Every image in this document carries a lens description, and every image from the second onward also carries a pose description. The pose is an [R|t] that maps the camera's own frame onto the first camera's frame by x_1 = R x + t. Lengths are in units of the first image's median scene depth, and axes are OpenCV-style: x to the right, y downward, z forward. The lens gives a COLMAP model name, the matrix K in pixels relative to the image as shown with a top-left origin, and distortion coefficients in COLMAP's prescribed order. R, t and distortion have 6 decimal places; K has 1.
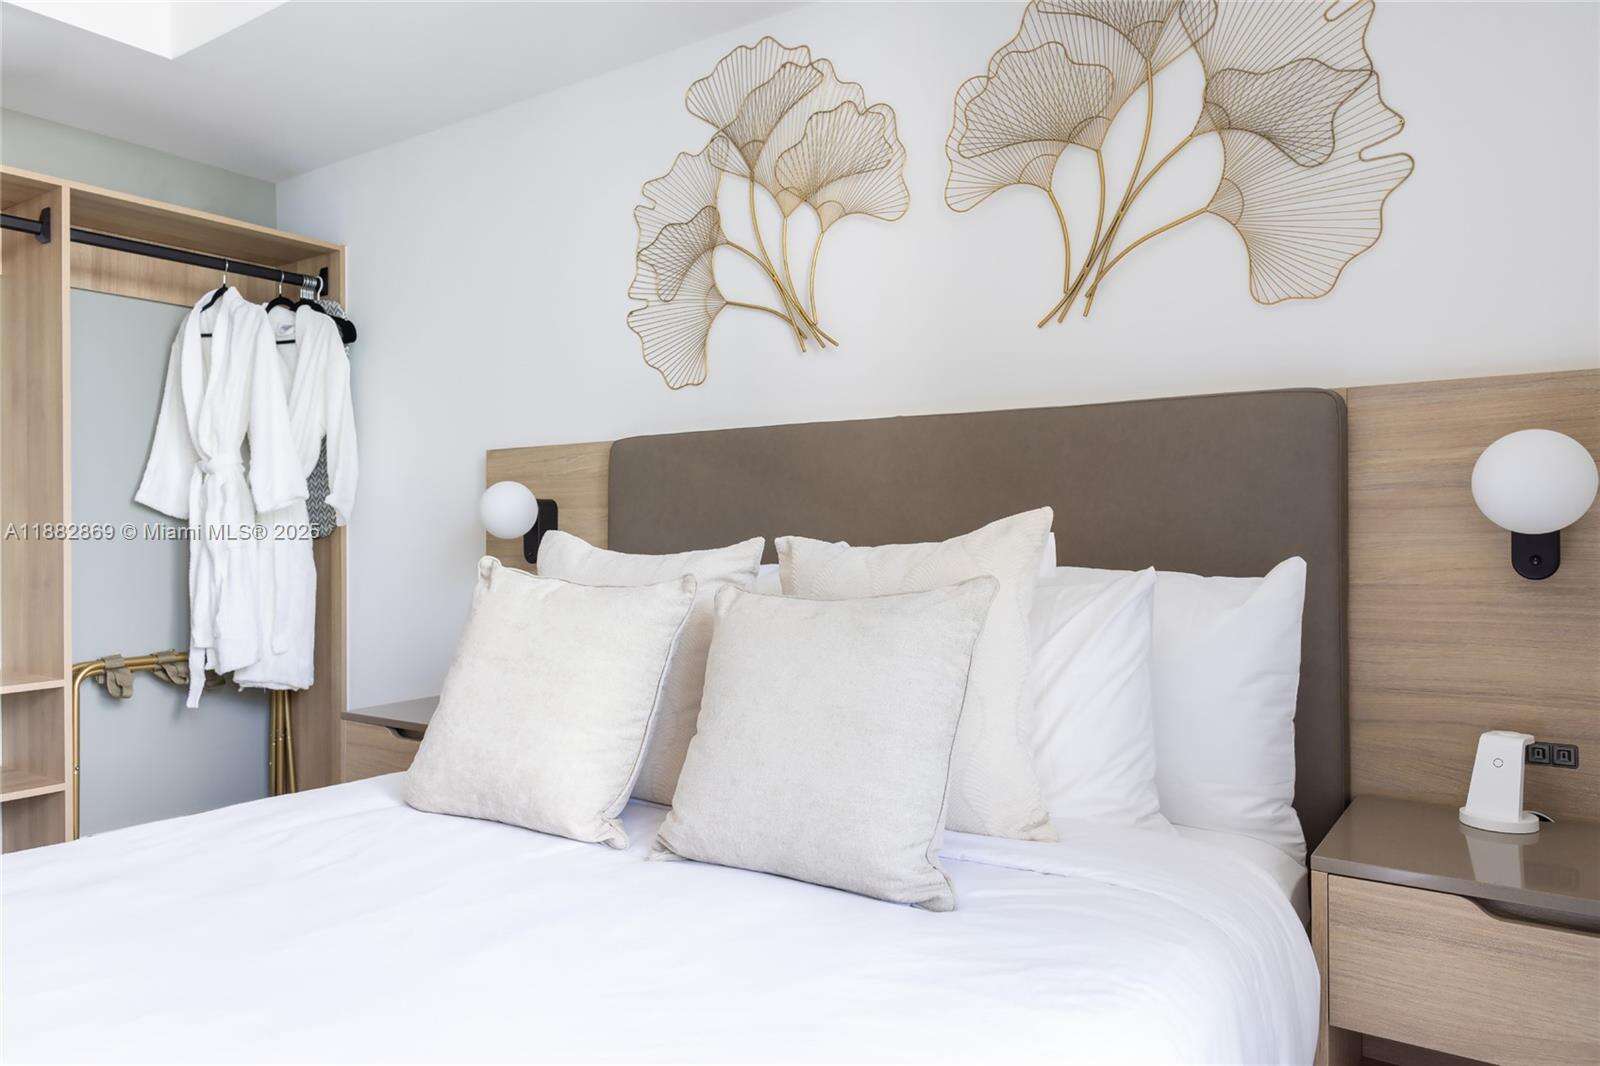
lens RADIAL K [[1077.8, 0, 800.0], [0, 1077.8, 533.0], [0, 0, 1]] dist [0.036619, 0.000165]
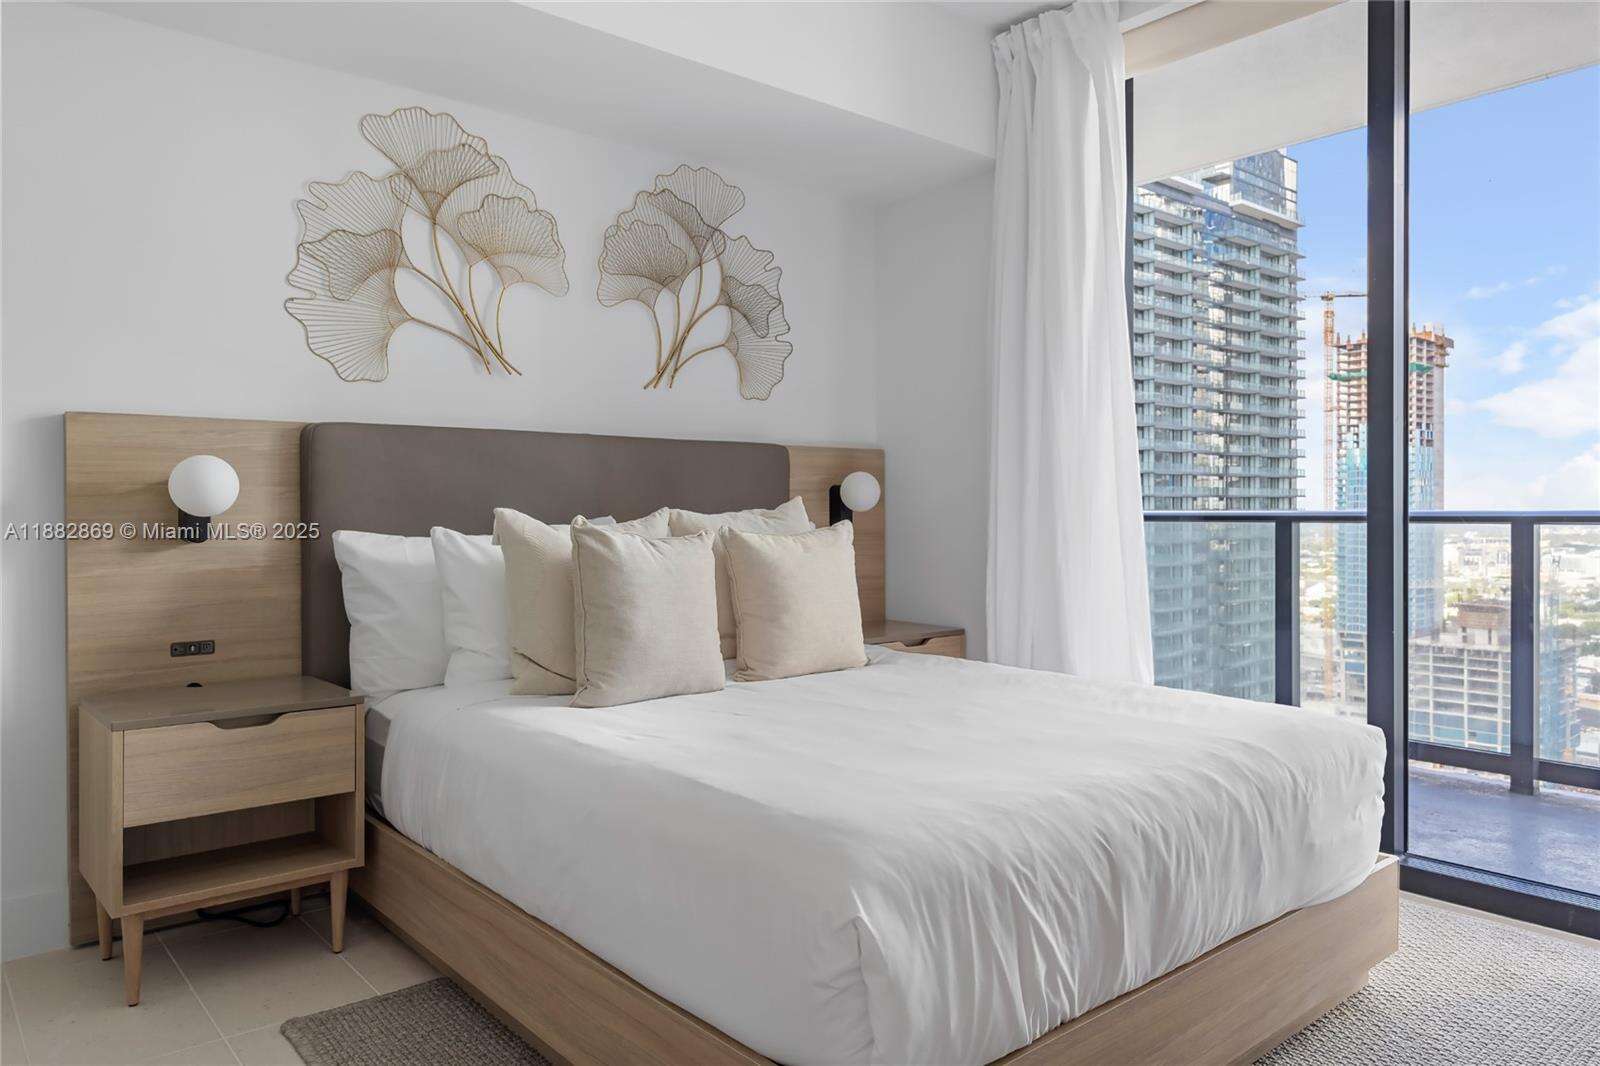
lens RADIAL K [[1077.8, 0, 800.0], [0, 1077.8, 533.0], [0, 0, 1]] dist [0.036619, 0.000165]
pose [[0.275341, -0.010324, 0.961291, -1.307956], [0.008786, 0.999928, 0.008222, 0.021010], [-0.961307, 0.006182, 0.275411, 0.310333]]
